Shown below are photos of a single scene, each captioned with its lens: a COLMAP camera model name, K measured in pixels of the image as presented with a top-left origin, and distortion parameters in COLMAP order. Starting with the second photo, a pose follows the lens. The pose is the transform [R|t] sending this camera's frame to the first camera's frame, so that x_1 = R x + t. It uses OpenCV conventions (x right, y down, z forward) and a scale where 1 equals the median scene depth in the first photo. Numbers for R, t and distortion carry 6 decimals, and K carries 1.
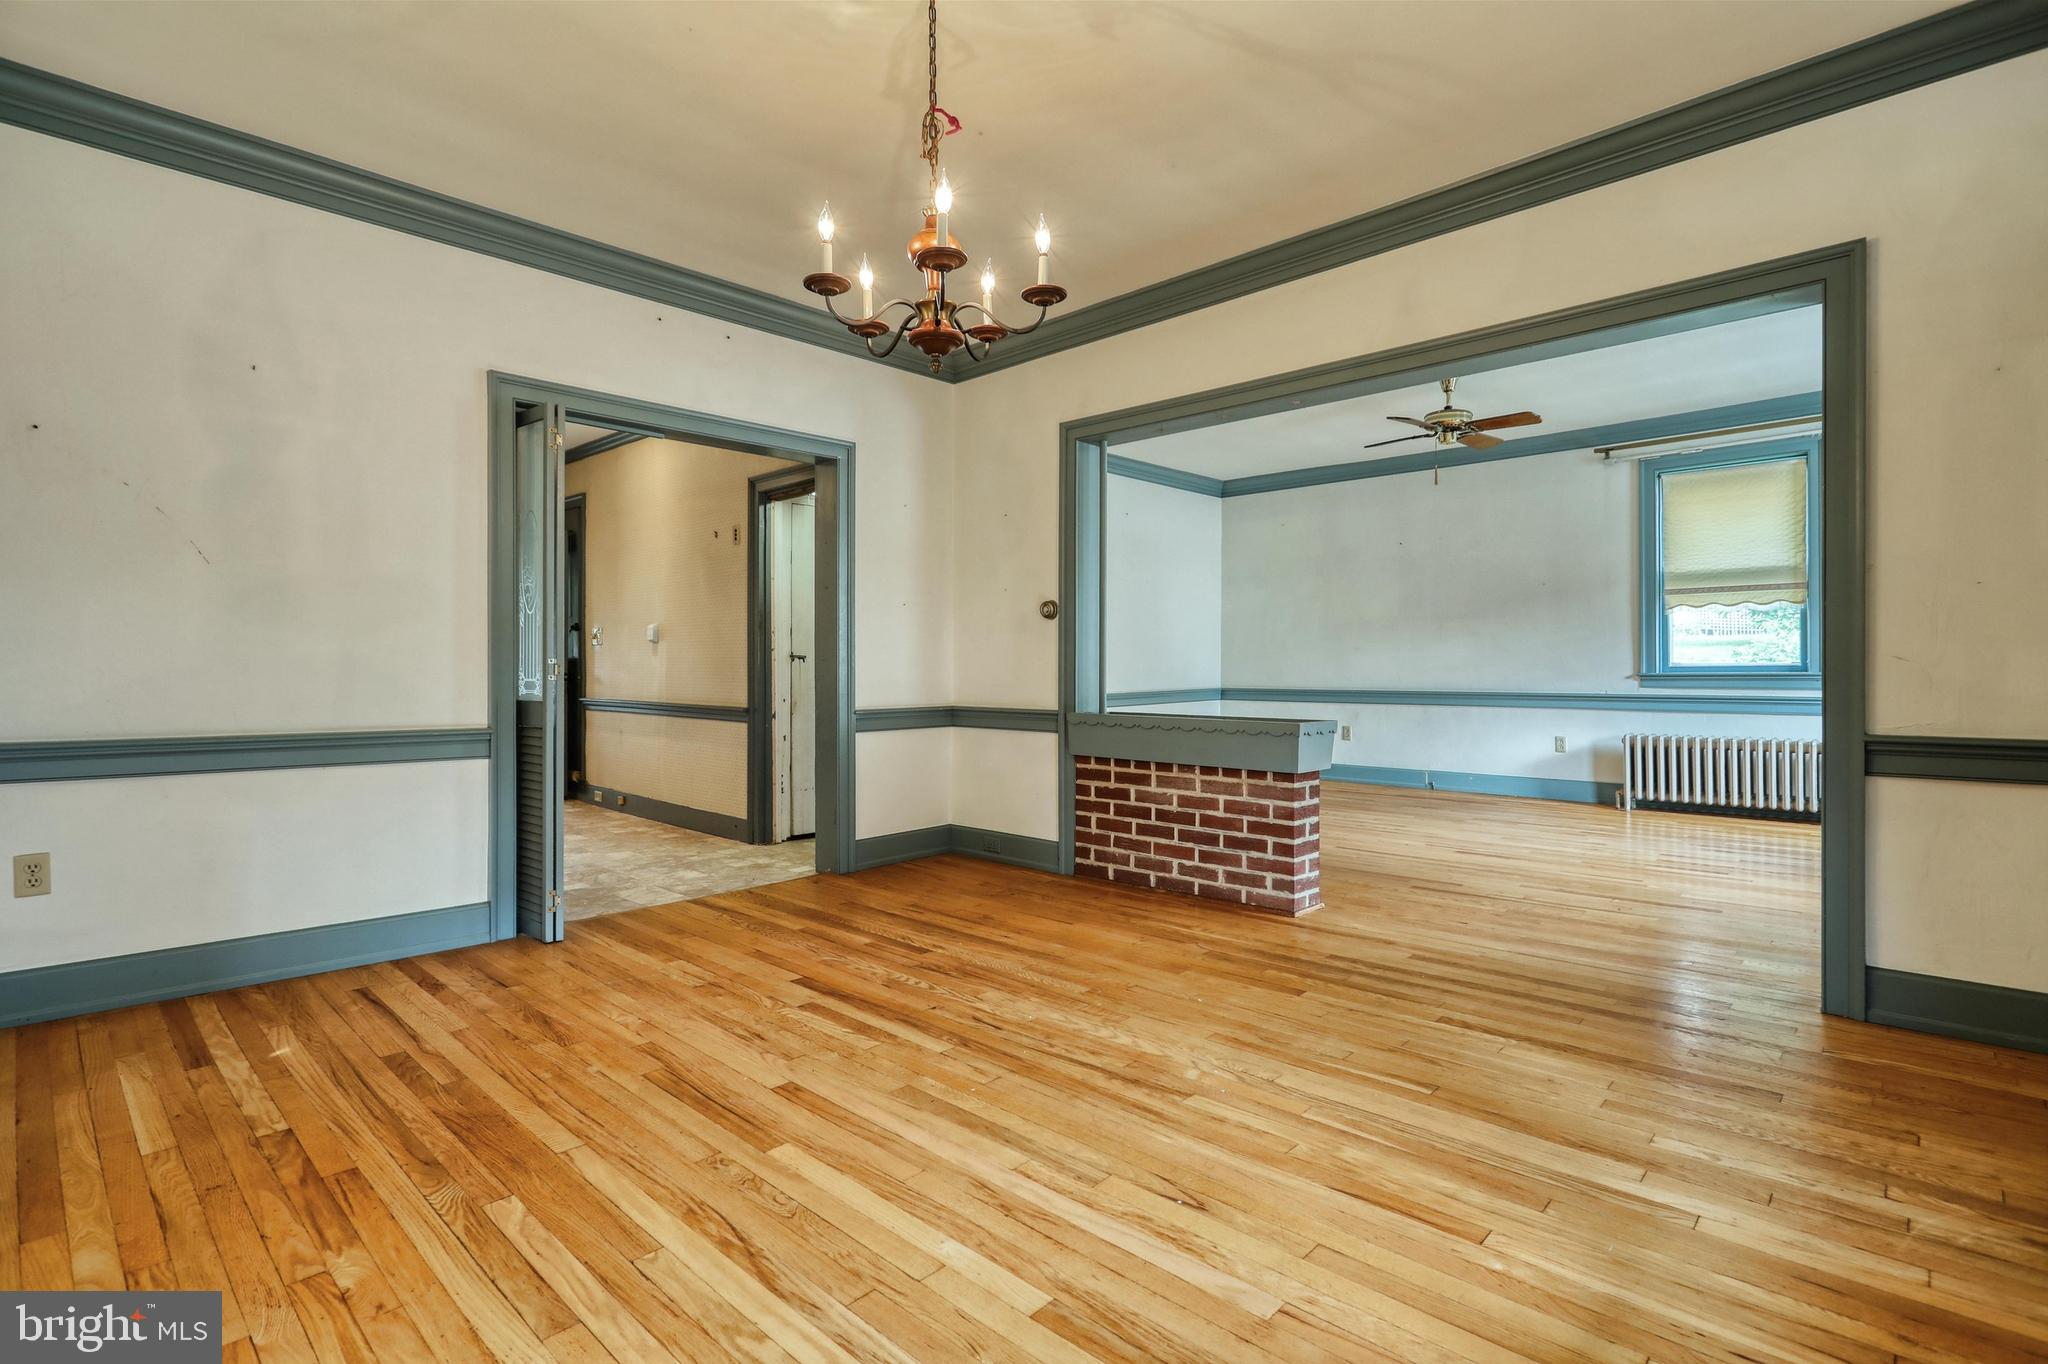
lens RADIAL K [[970.8, 0, 1034.5], [0, 970.8, 670.7], [0, 0, 1]] dist [-0.003448, 0.001866]
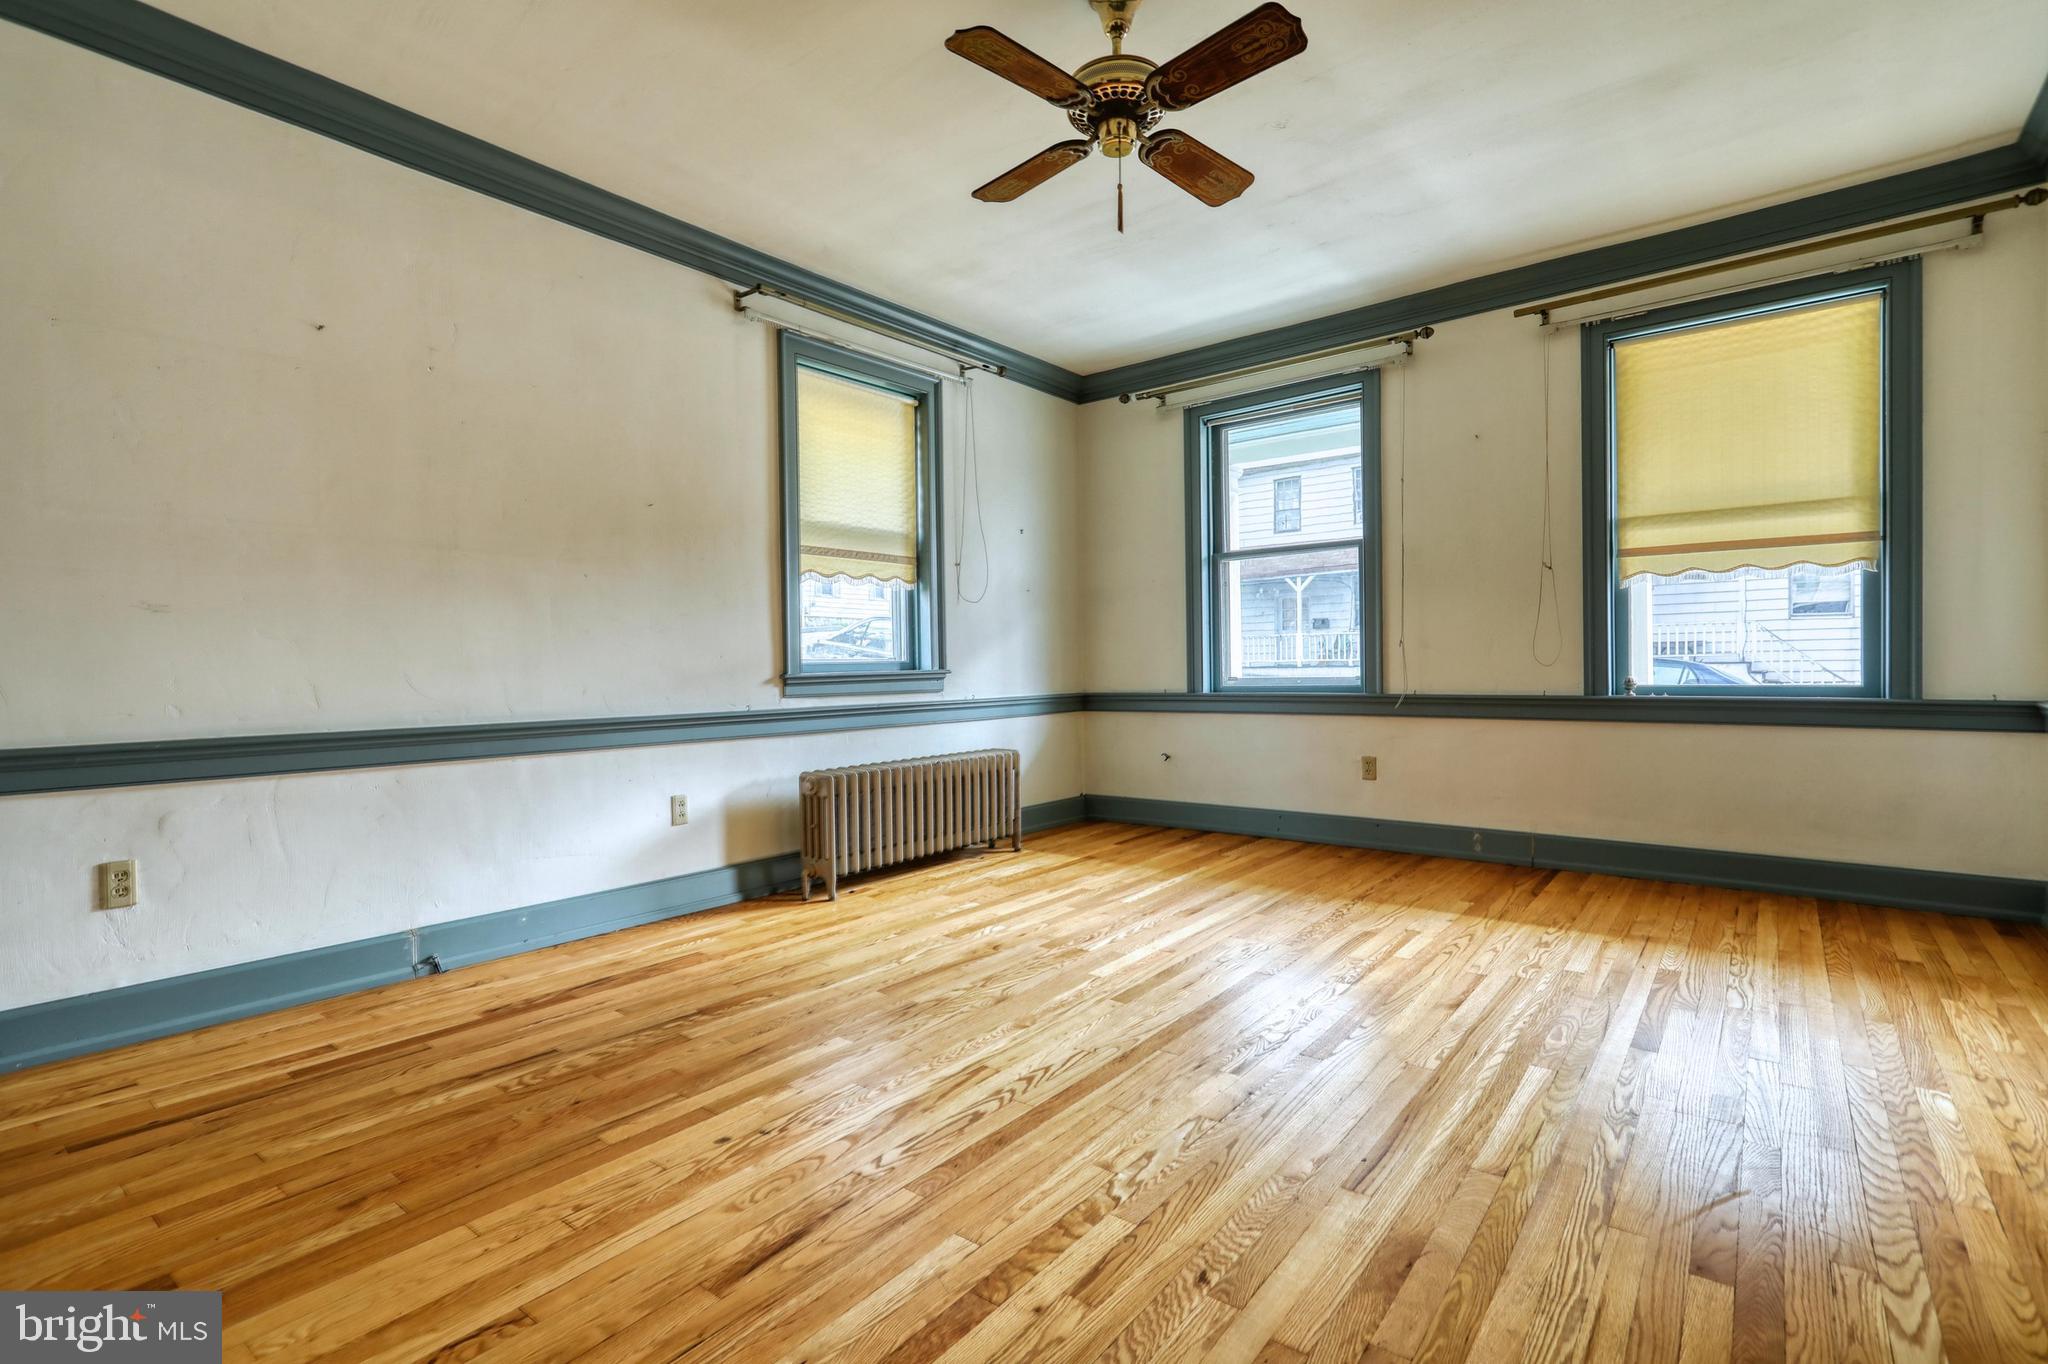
lens RADIAL K [[970.8, 0, 983.0], [0, 970.8, 678.2], [0, 0, 1]] dist [-0.003448, 0.001866]
pose [[-0.074464, -0.008756, 0.997185, -0.008593], [0.013962, 0.999854, 0.009822, 0.001067], [-0.997126, 0.014654, -0.074331, 1.567603]]
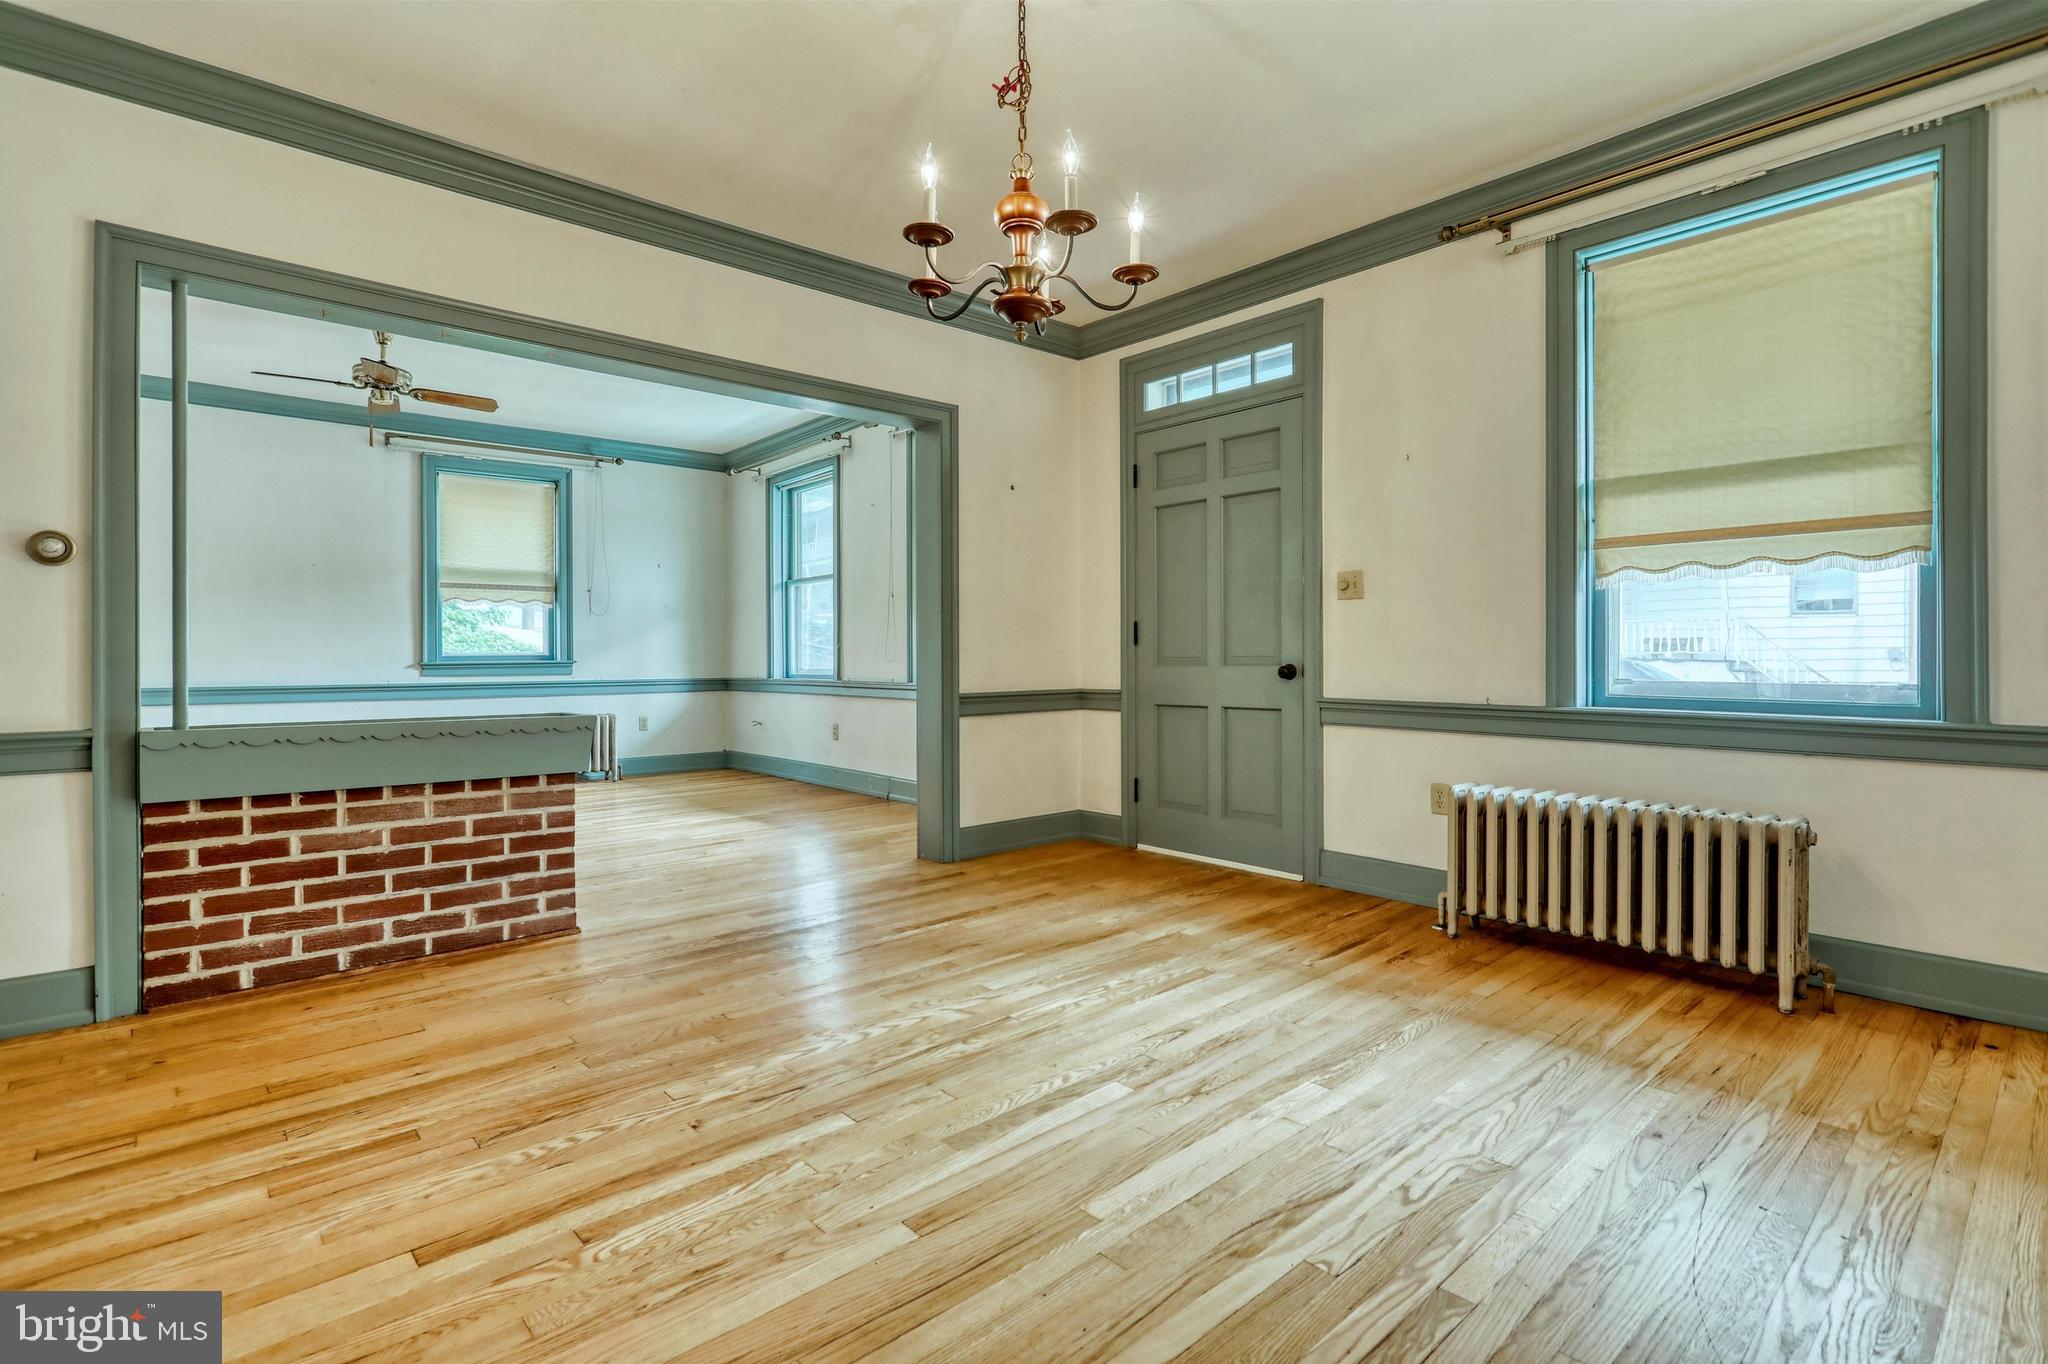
lens RADIAL K [[970.8, 0, 1003.7], [0, 970.8, 651.7], [0, 0, 1]] dist [-0.003448, 0.001866]
pose [[0.094669, 0.006994, 0.995484, -0.567535], [0.003627, 0.999966, -0.007370, 0.002235], [-0.995502, 0.004309, 0.094641, 0.501547]]
